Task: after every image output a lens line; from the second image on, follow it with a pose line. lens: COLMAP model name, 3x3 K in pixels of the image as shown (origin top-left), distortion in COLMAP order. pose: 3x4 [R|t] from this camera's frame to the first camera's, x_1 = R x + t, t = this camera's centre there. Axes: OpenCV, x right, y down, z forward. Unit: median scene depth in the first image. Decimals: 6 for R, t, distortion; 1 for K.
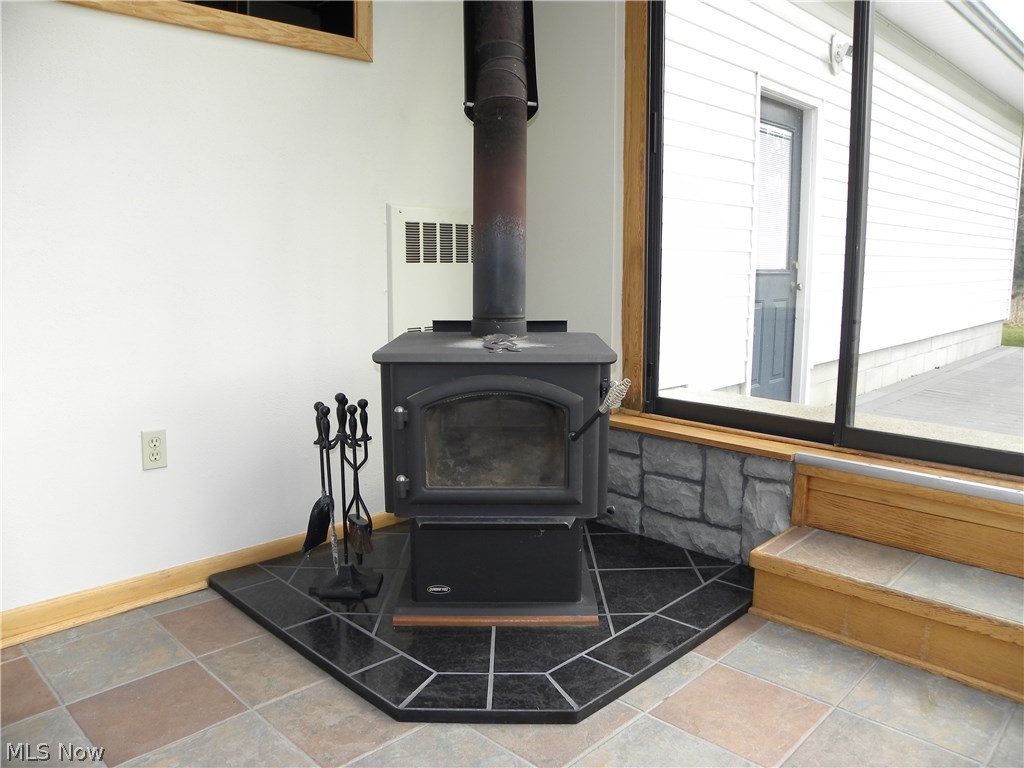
lens RADIAL K [[770.7, 0, 512.3], [0, 770.7, 377.9], [0, 0, 1]] dist [-0.157088, 0.085705]
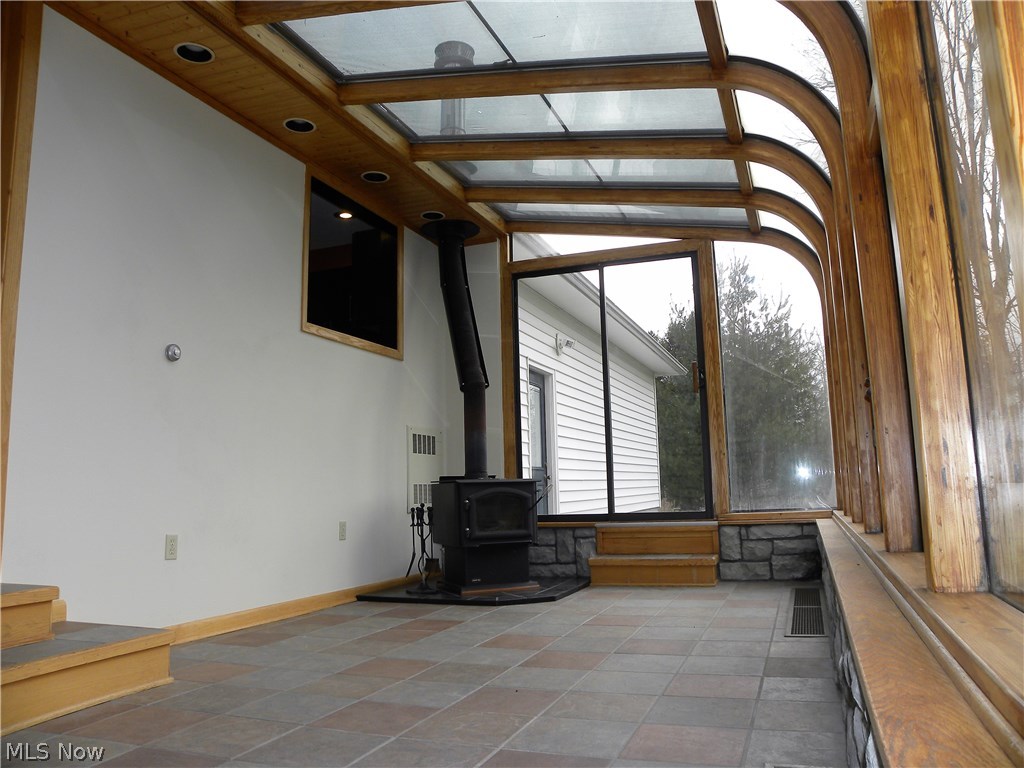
lens RADIAL K [[770.7, 0, 512.3], [0, 770.7, 377.9], [0, 0, 1]] dist [-0.157088, 0.085705]
pose [[0.914829, 0.032648, 0.402518, -0.822636], [0.089623, 0.955459, -0.281188, 0.297557], [-0.393770, 0.293313, 0.871156, -1.108154]]
